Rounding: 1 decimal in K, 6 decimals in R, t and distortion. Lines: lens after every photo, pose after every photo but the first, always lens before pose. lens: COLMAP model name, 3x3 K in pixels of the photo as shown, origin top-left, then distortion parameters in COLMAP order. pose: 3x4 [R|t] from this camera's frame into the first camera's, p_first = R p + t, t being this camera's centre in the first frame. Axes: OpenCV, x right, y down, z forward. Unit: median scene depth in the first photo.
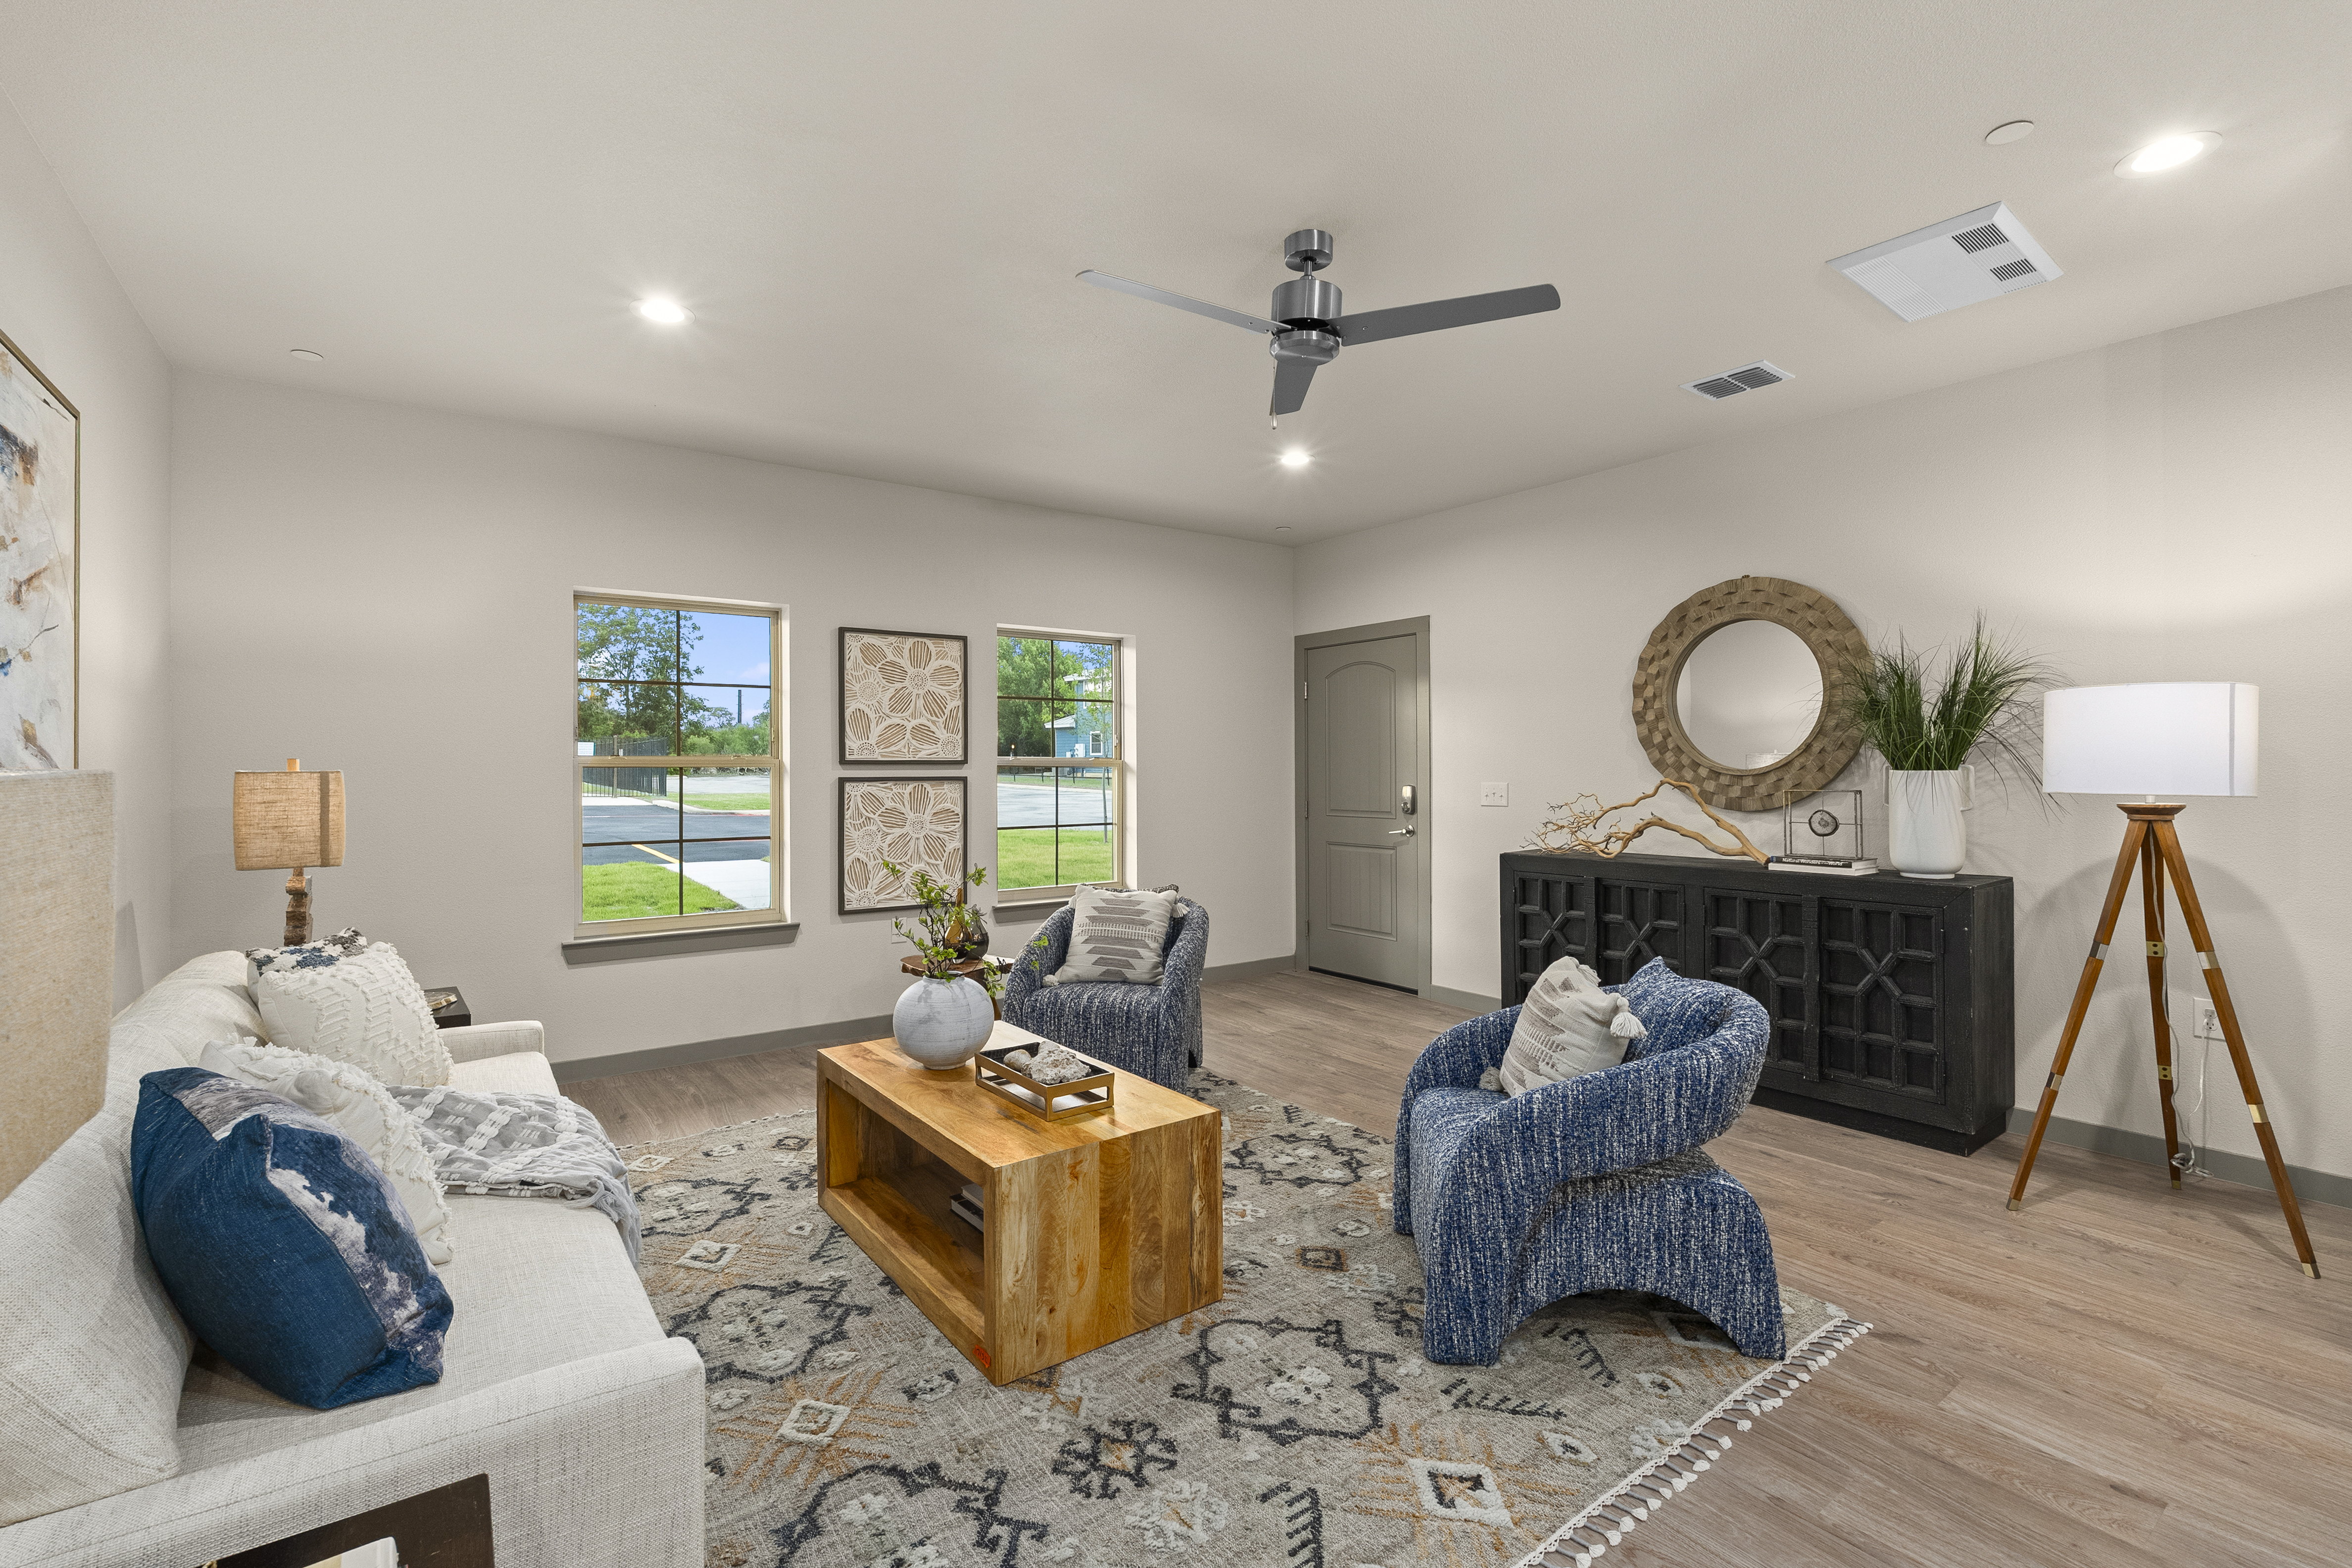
lens RADIAL K [[1040.3, 0, 1187.4], [0, 1040.3, 772.5], [0, 0, 1]] dist [-0.006873, 0.001547]
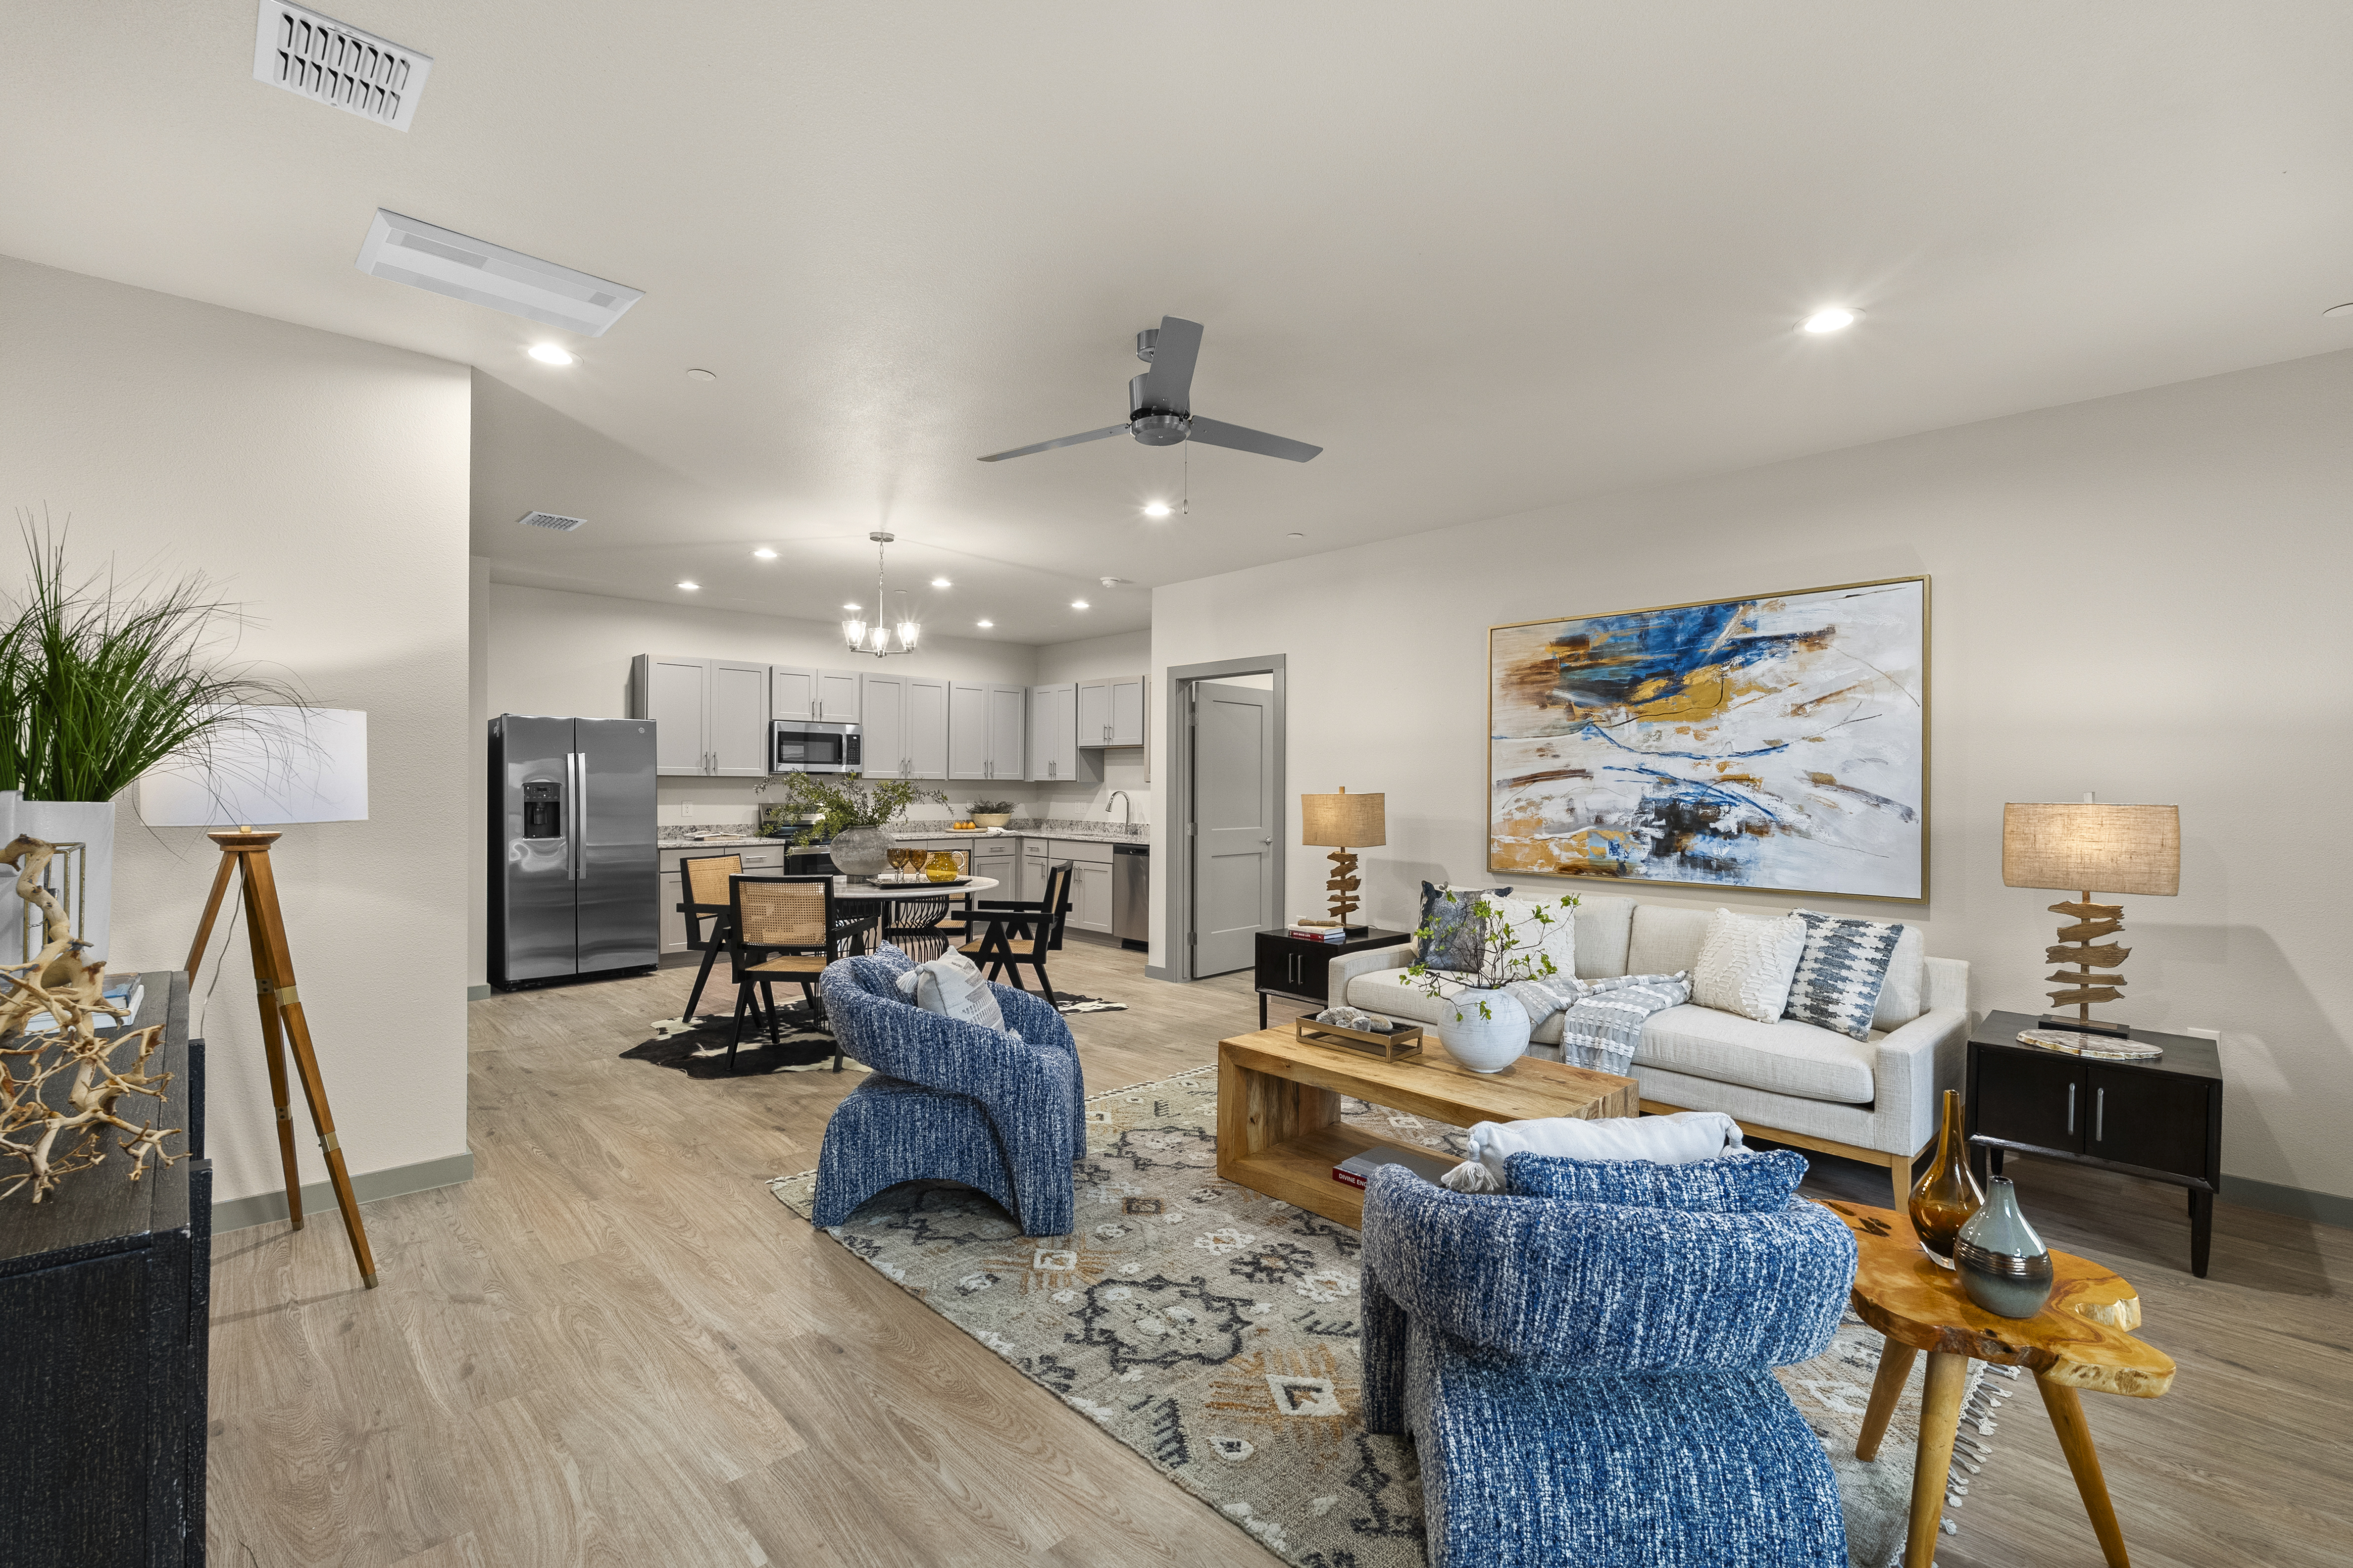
lens RADIAL K [[1040.6, 0, 1175.0], [0, 1040.6, 780.0], [0, 0, 1]] dist [-0.006873, 0.001547]
pose [[-0.993829, -0.005251, -0.110797, 0.172297], [-0.005050, 0.999985, -0.002086, -0.015724], [0.110806, -0.001514, -0.993841, 1.660680]]
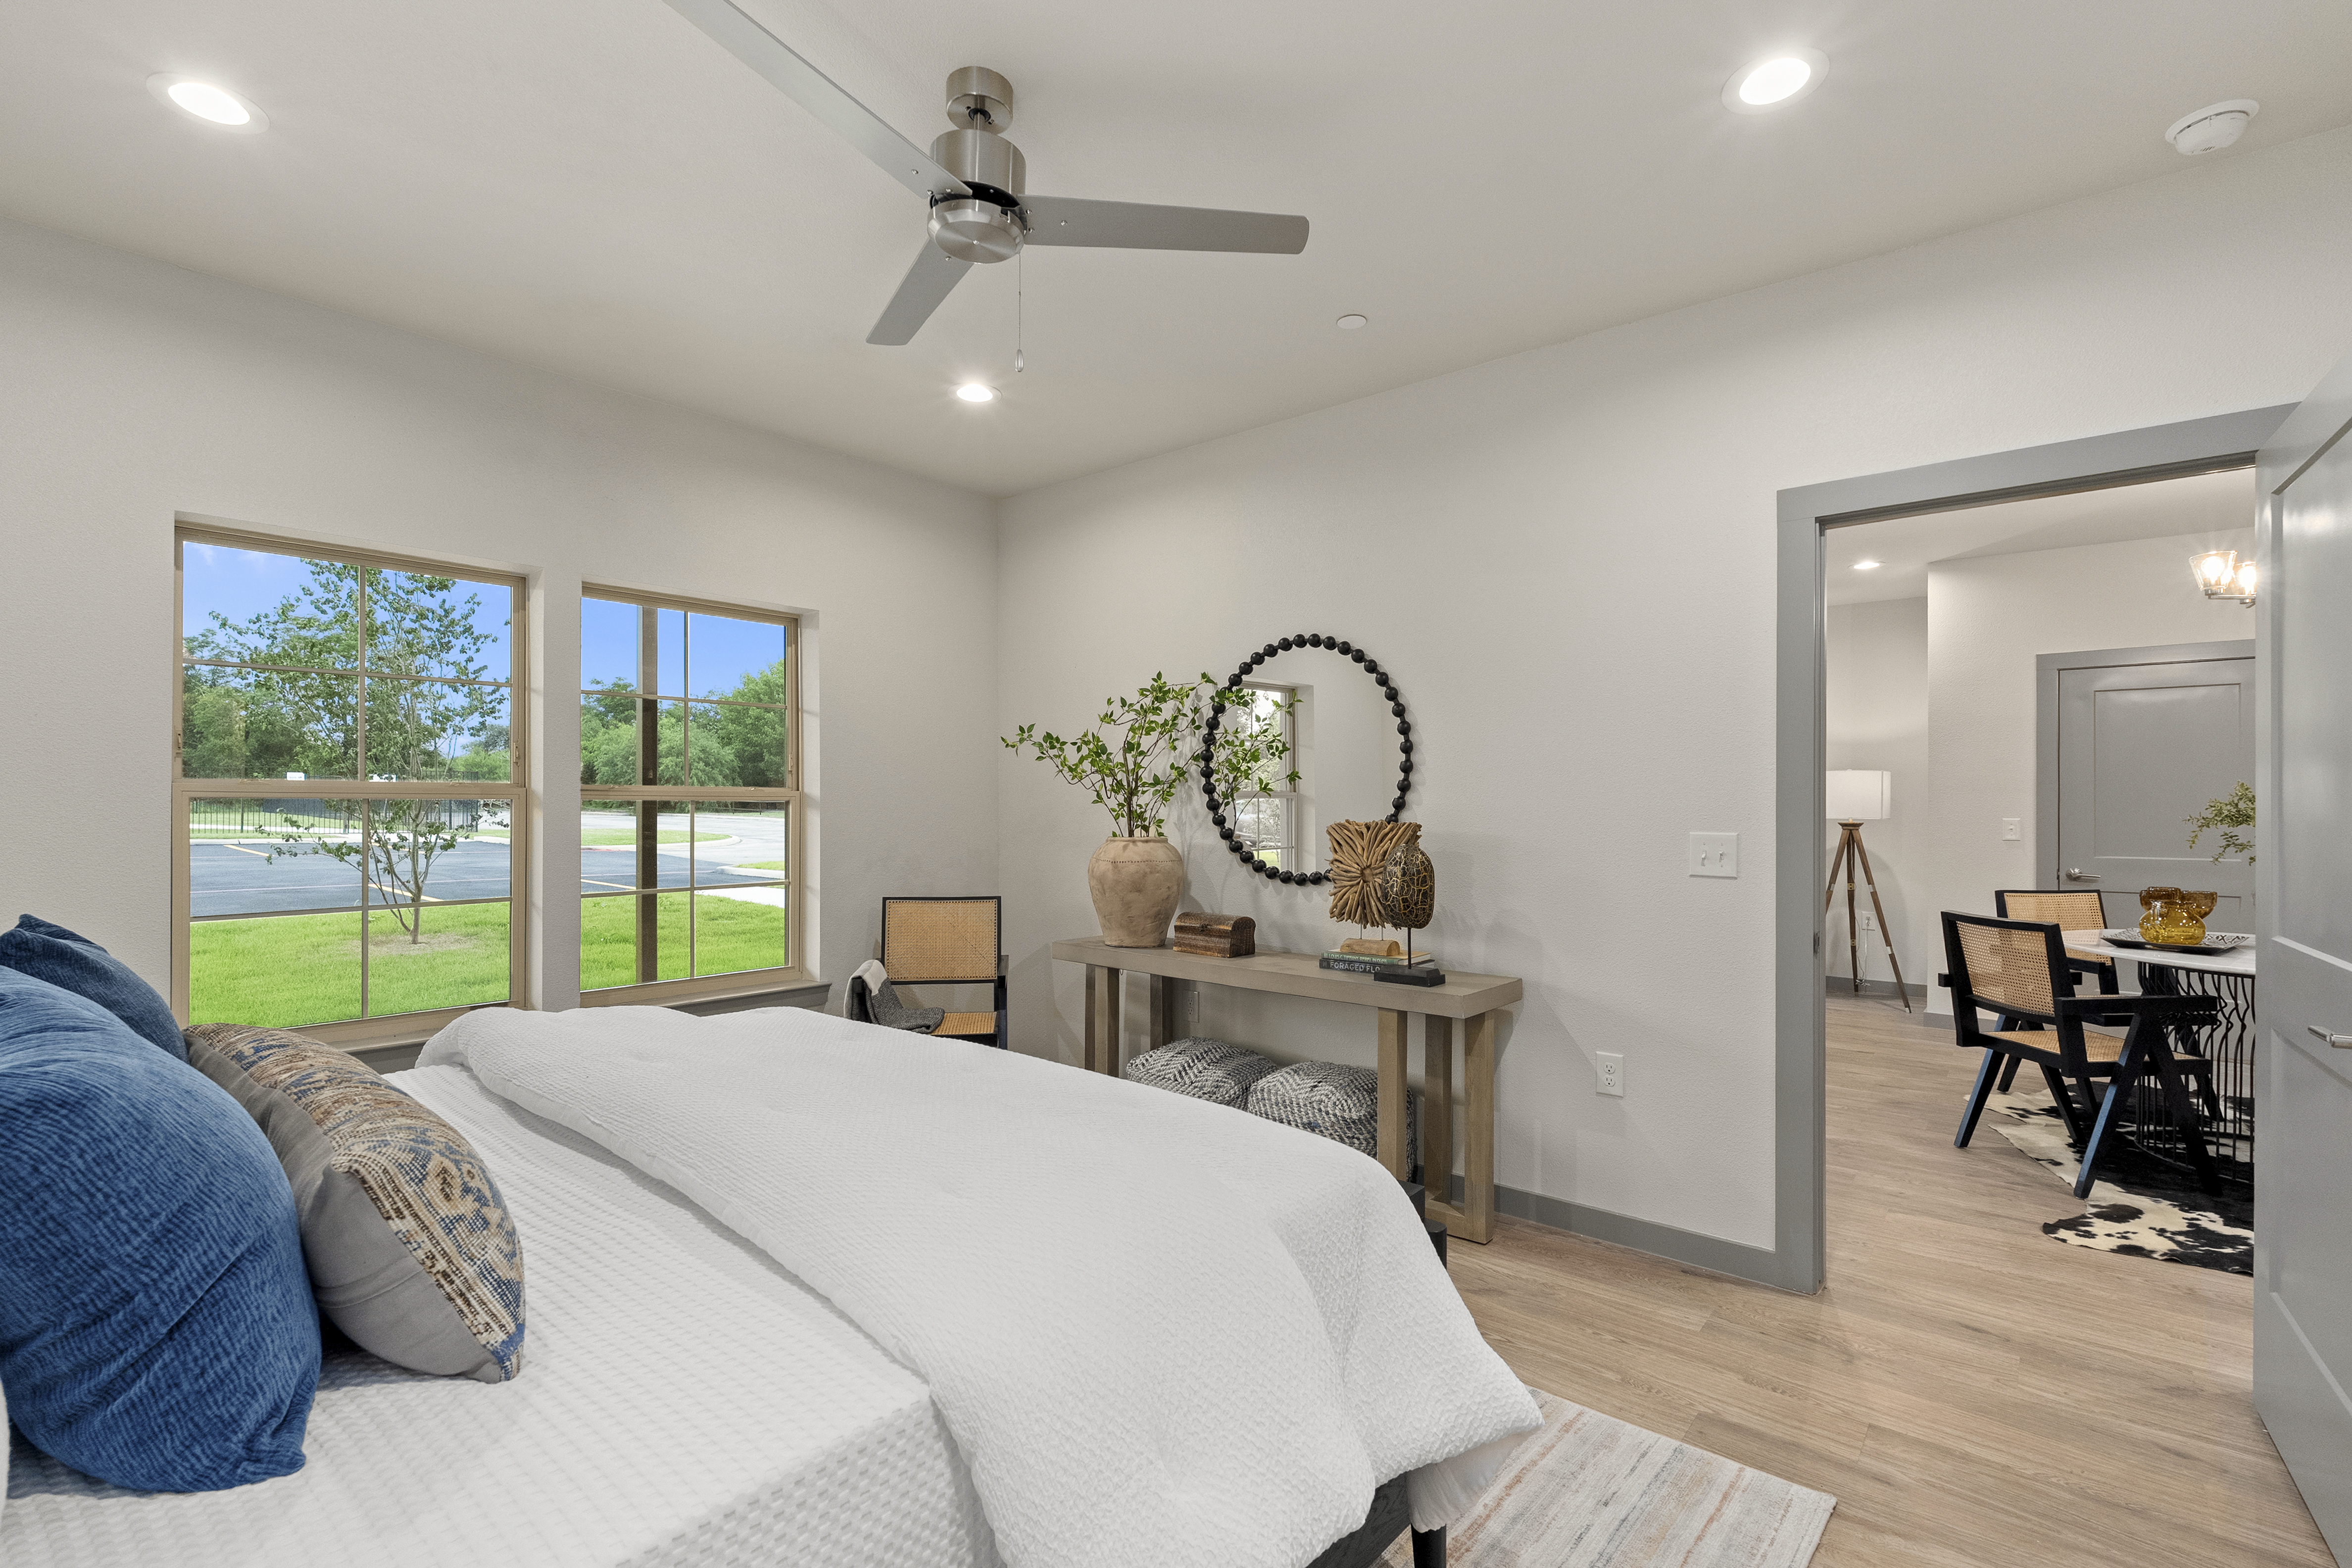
lens RADIAL K [[1040.3, 0, 1169.4], [0, 1040.3, 767.3], [0, 0, 1]] dist [-0.006873, 0.001547]
pose [[0.975871, 0.007241, 0.218226, -0.855194], [0.001230, 0.999252, -0.038654, -0.001442], [-0.218343, 0.037990, 0.975132, -0.753328]]
